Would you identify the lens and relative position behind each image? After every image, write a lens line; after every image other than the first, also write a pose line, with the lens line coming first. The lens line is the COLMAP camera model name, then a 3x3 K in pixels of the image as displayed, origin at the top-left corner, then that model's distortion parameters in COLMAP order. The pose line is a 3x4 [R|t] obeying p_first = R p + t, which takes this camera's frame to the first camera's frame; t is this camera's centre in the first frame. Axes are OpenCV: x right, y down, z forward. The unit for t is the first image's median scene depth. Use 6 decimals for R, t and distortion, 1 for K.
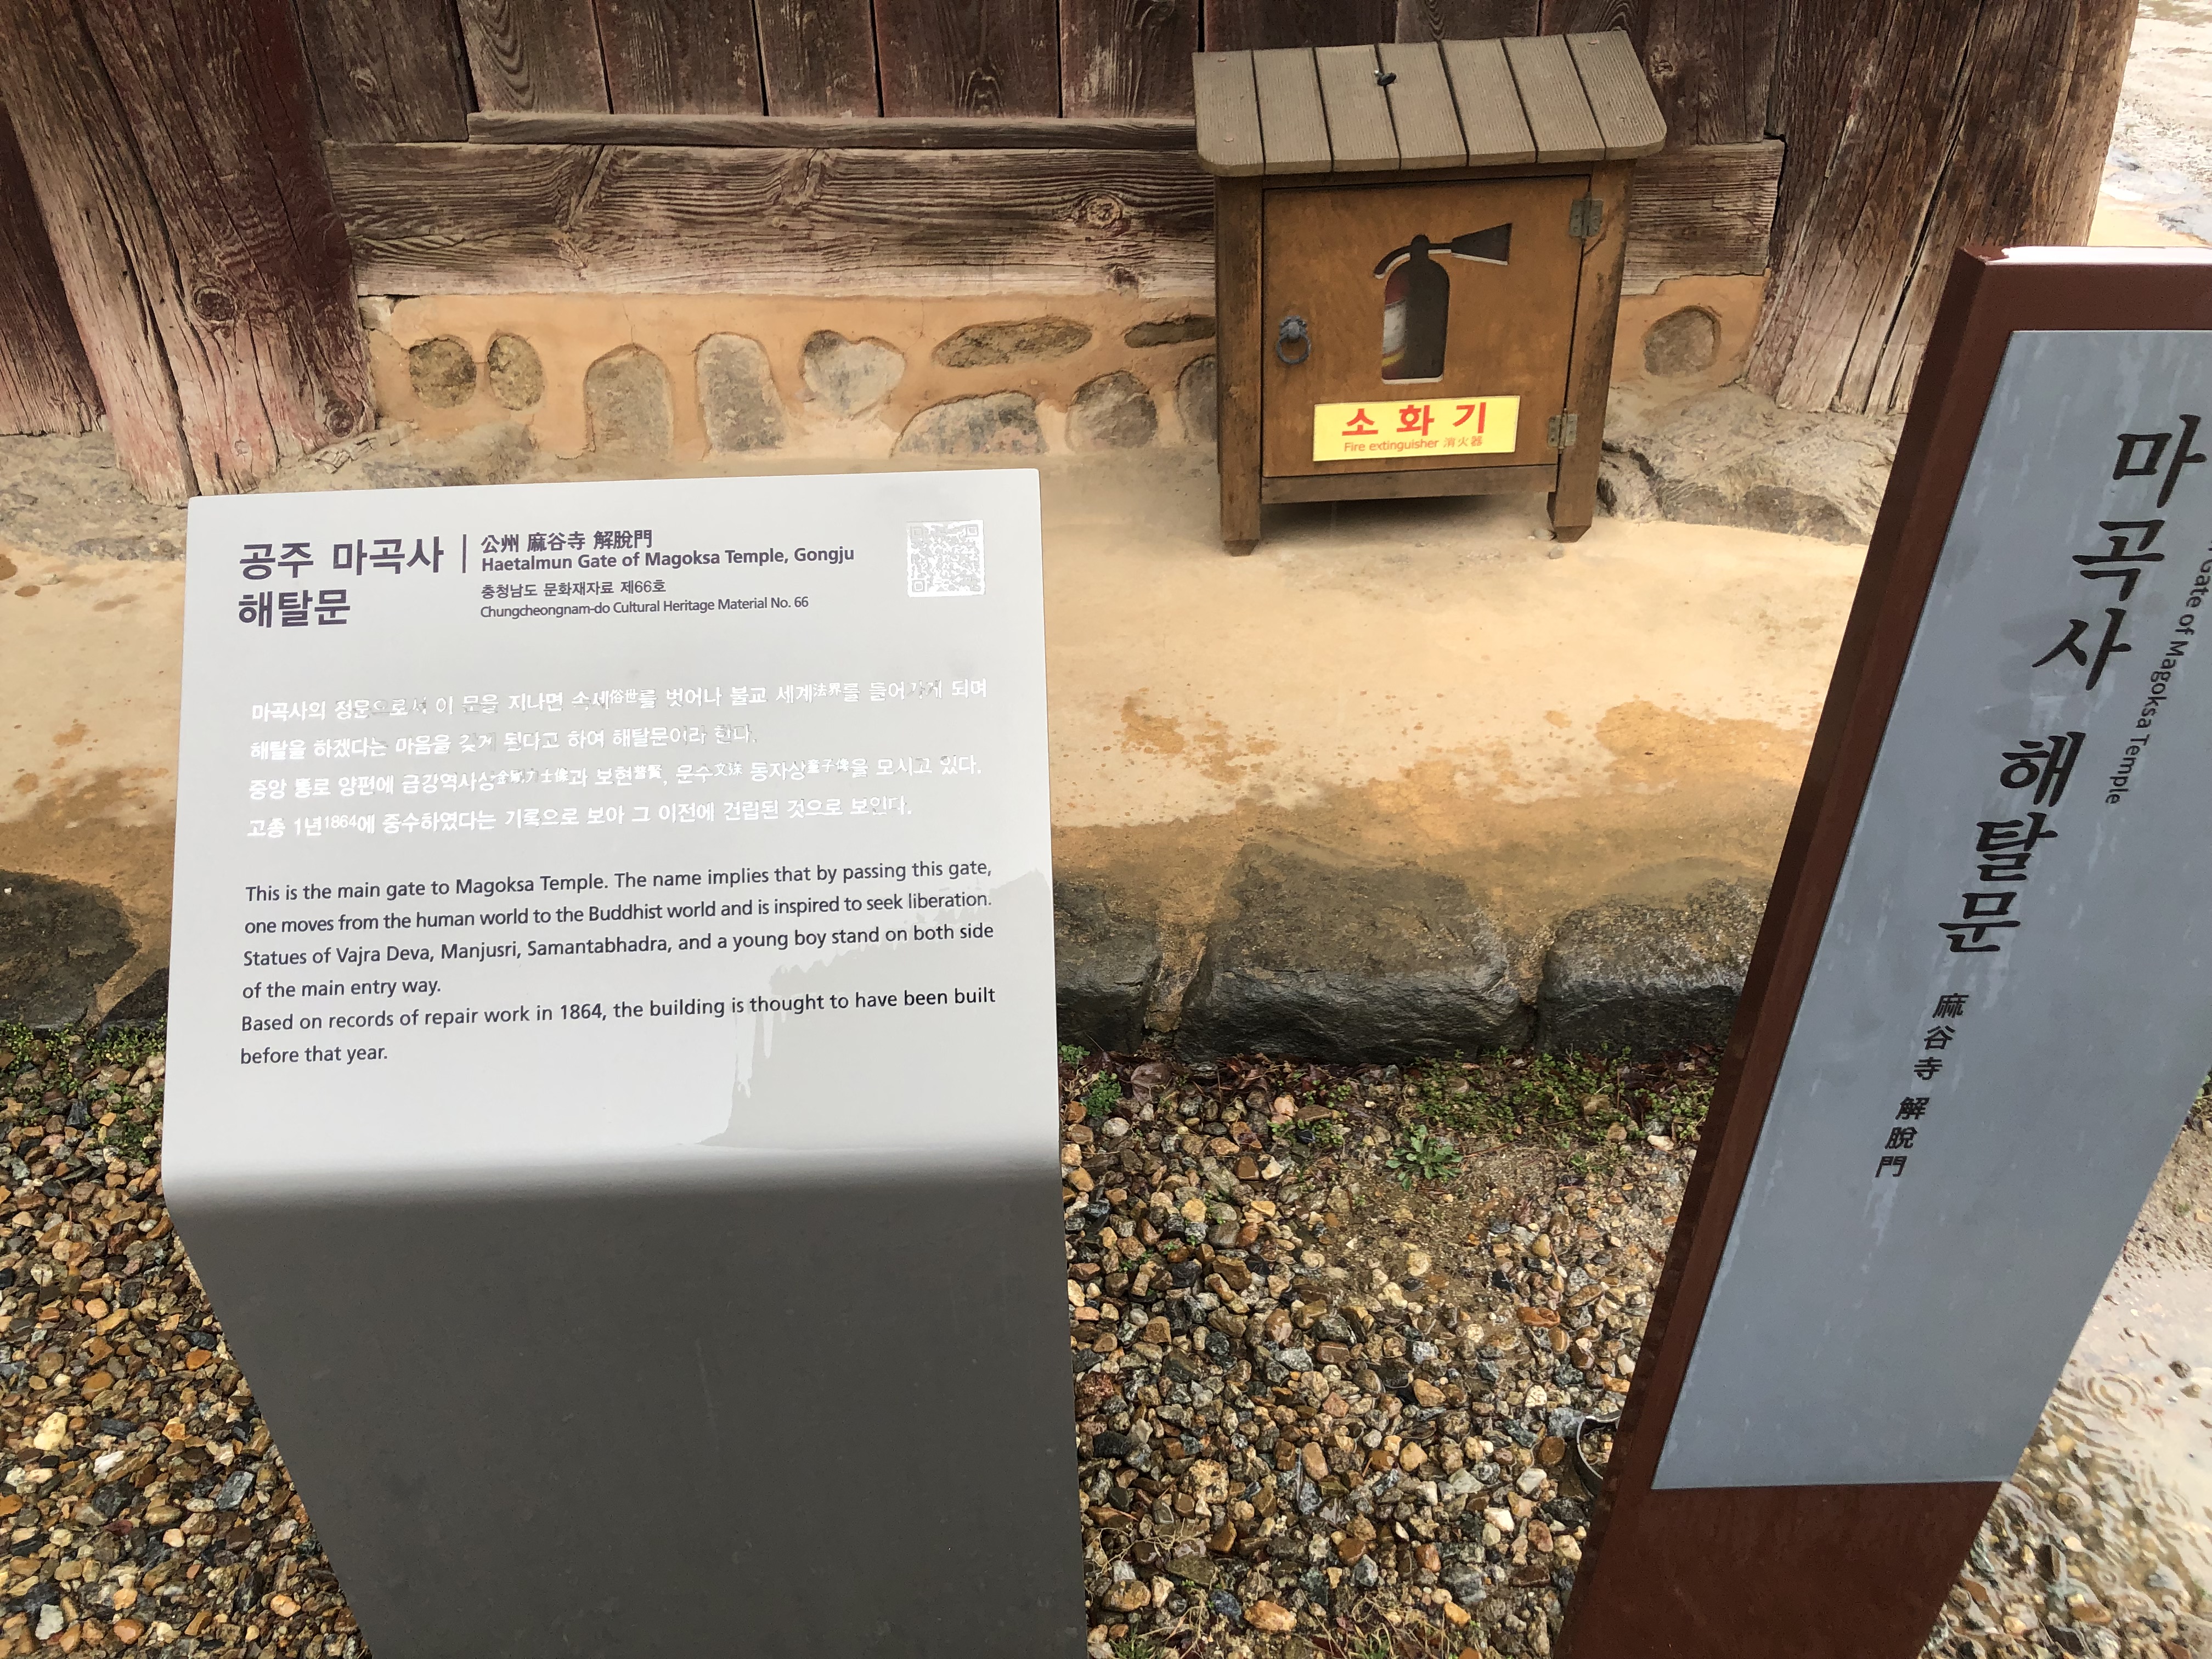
lens RADIAL K [[1801.8, 0, 1114.9], [0, 1801.8, 816.8], [0, 0, 1]] dist [0.050525, -0.070380]
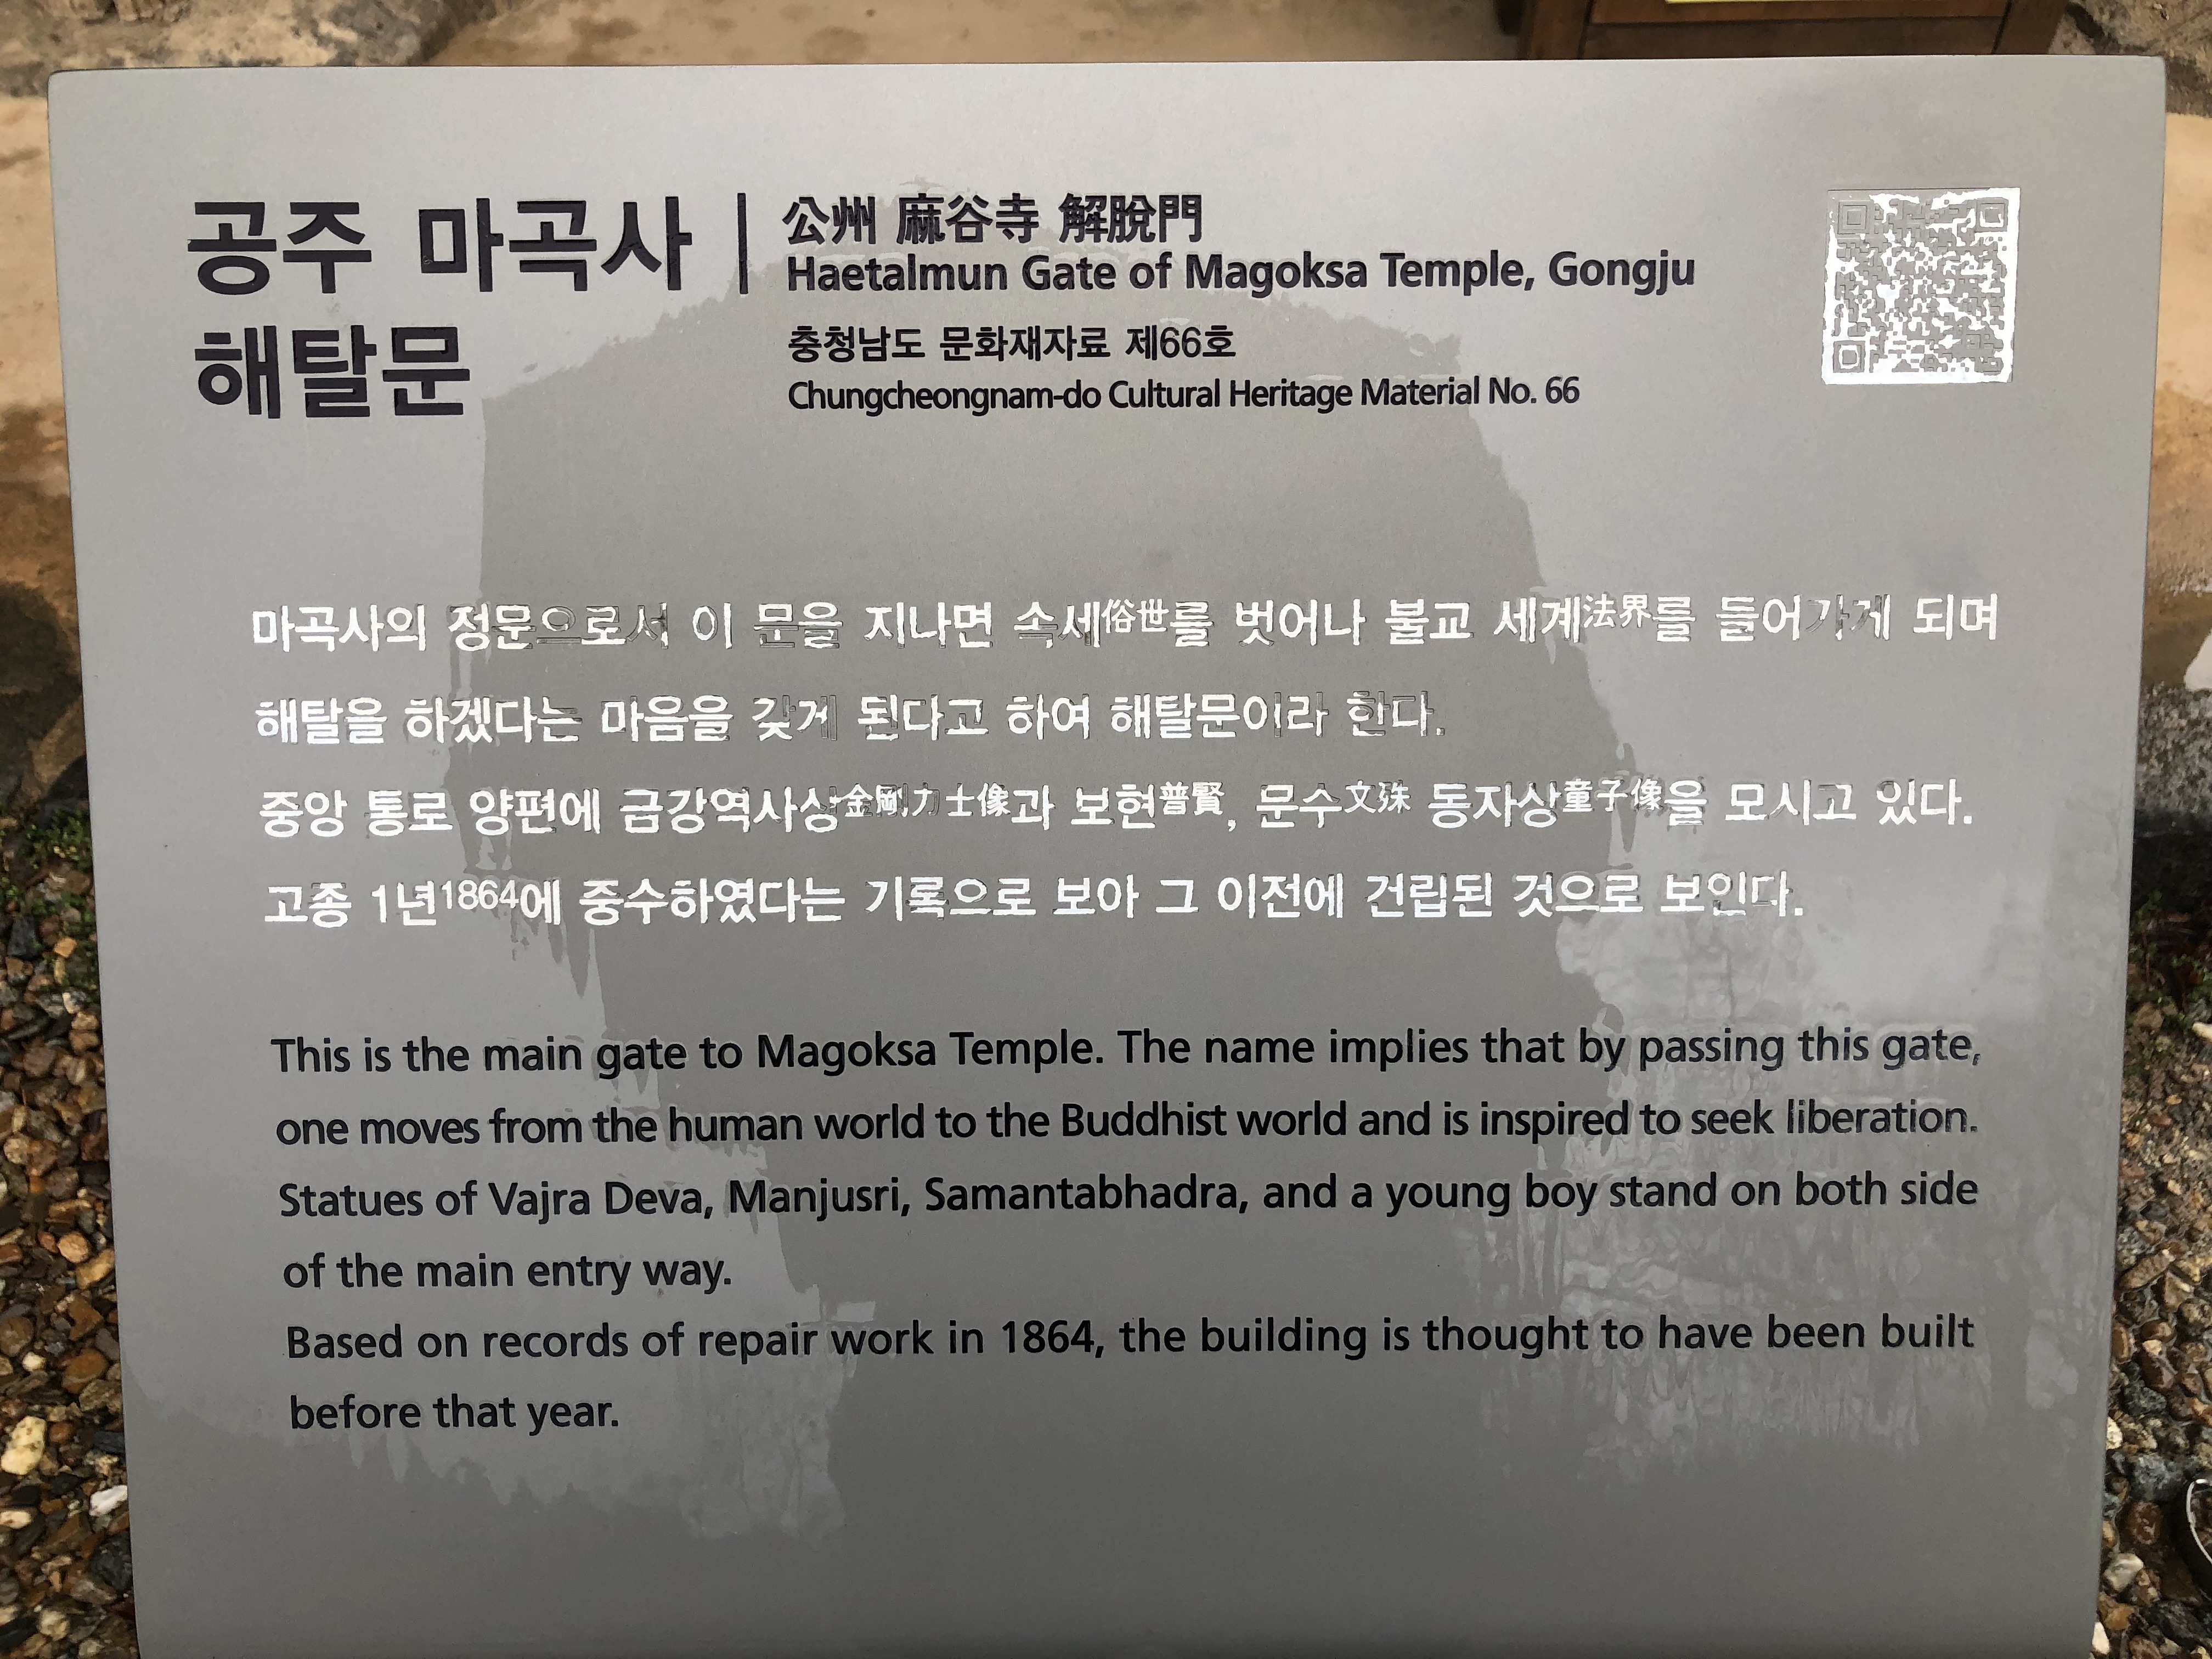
lens RADIAL K [[1801.8, 0, 1114.9], [0, 1801.8, 816.8], [0, 0, 1]] dist [0.050525, -0.070380]
pose [[0.999531, 0.027894, 0.012605, -0.277807], [-0.030087, 0.971066, 0.236907, -0.119356], [-0.005632, -0.237175, 0.971451, 0.577066]]
